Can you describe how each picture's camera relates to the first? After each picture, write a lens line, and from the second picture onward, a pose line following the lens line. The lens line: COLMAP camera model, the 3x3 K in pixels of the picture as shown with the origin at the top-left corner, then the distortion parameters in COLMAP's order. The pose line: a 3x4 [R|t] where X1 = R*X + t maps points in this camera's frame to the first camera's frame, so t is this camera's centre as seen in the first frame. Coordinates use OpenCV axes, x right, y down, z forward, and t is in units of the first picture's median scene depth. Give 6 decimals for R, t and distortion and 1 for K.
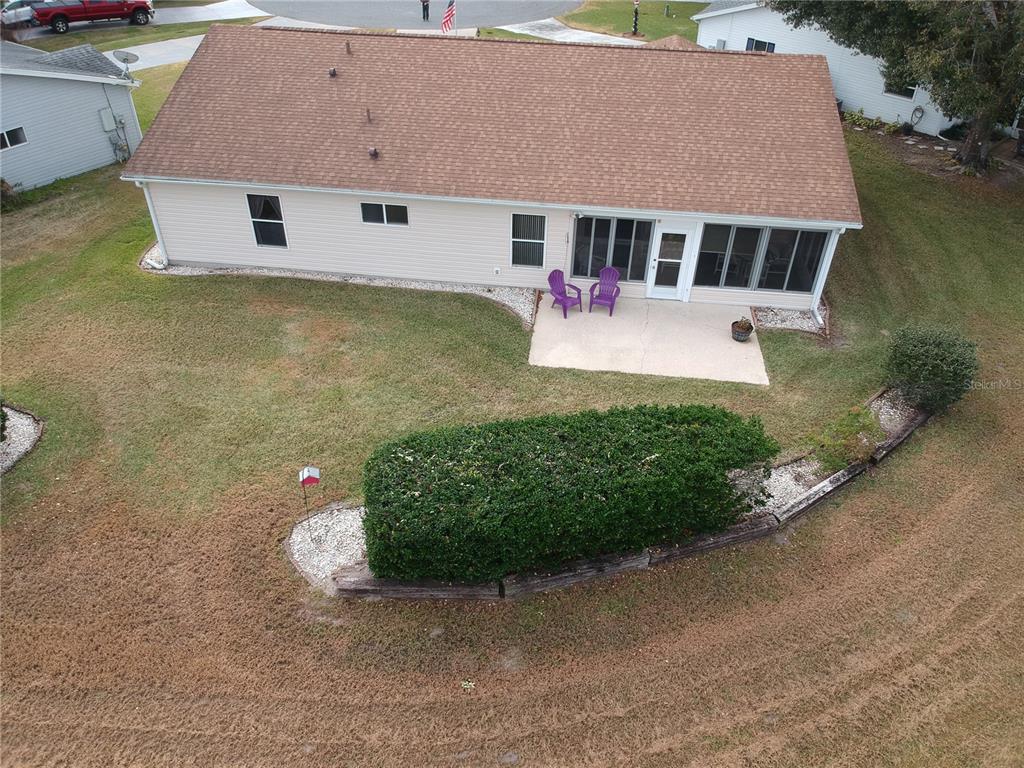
lens RADIAL K [[755.5, 0, 527.0], [0, 755.5, 380.7], [0, 0, 1]] dist [0.112326, -0.208334]
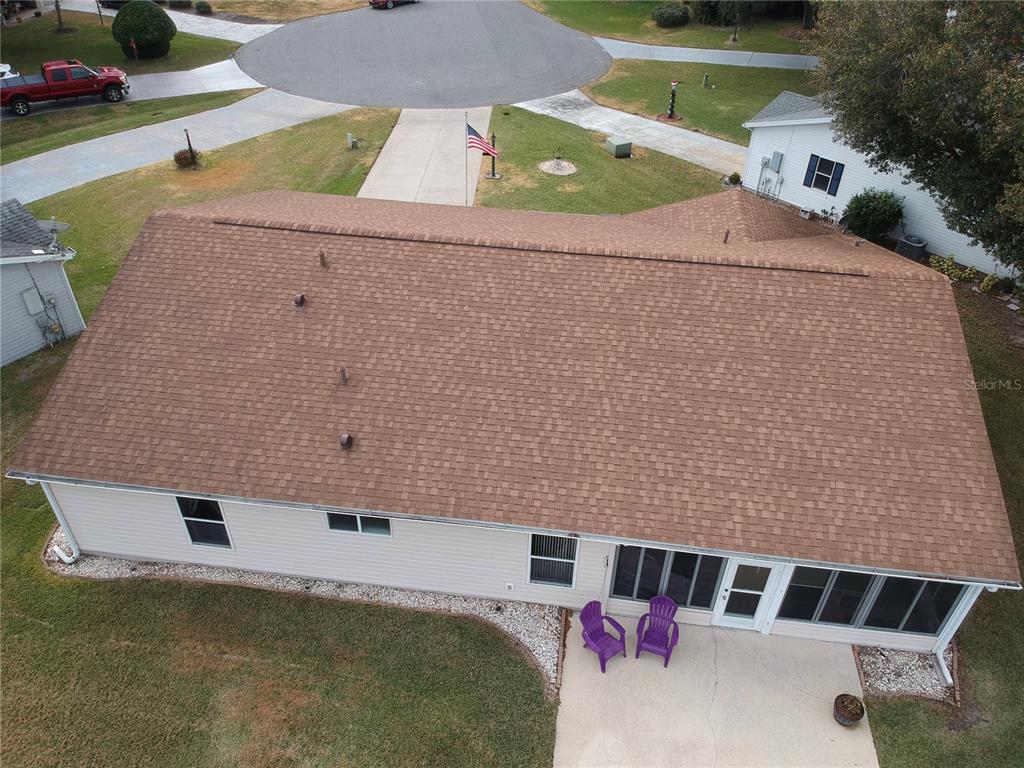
lens RADIAL K [[755.5, 0, 527.0], [0, 755.5, 380.7], [0, 0, 1]] dist [0.112326, -0.208334]
pose [[0.999746, 0.015253, -0.016610, -0.014128], [-0.015090, 0.999838, 0.009855, -0.369720], [0.016757, -0.009602, 0.999813, 0.268093]]
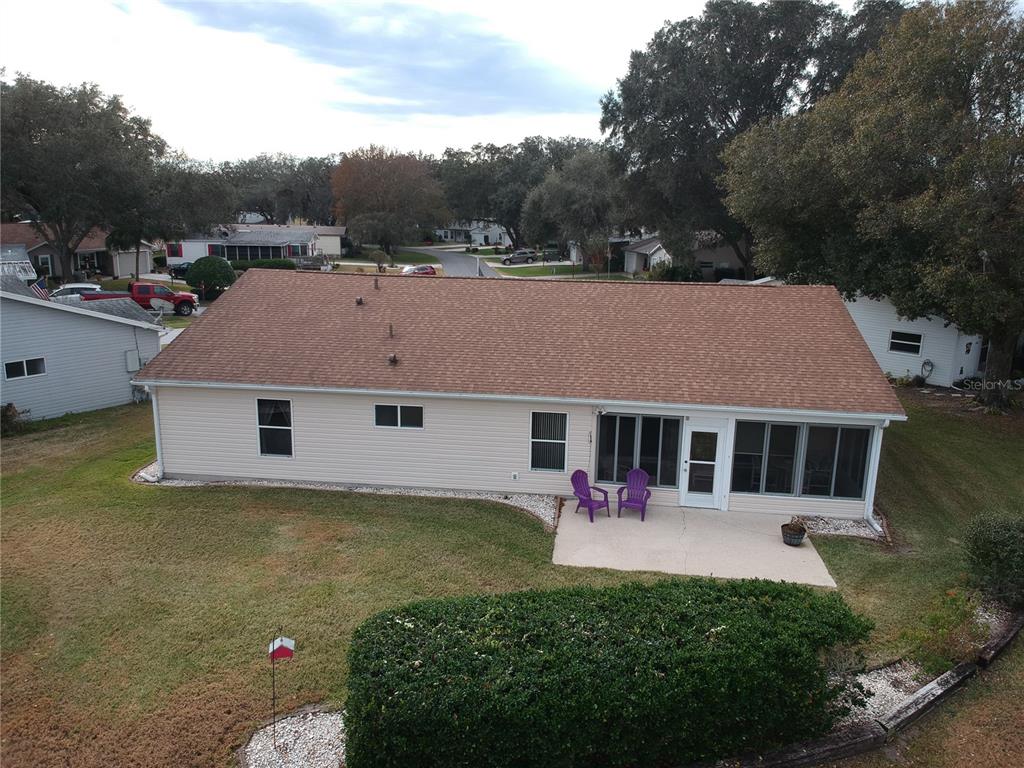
lens RADIAL K [[755.5, 0, 527.0], [0, 755.5, 380.7], [0, 0, 1]] dist [0.112326, -0.208334]
pose [[0.999943, -0.003331, -0.010123, -0.016018], [-0.001027, 0.915391, -0.402564, 0.125317], [0.010607, 0.402551, 0.915336, 0.111912]]
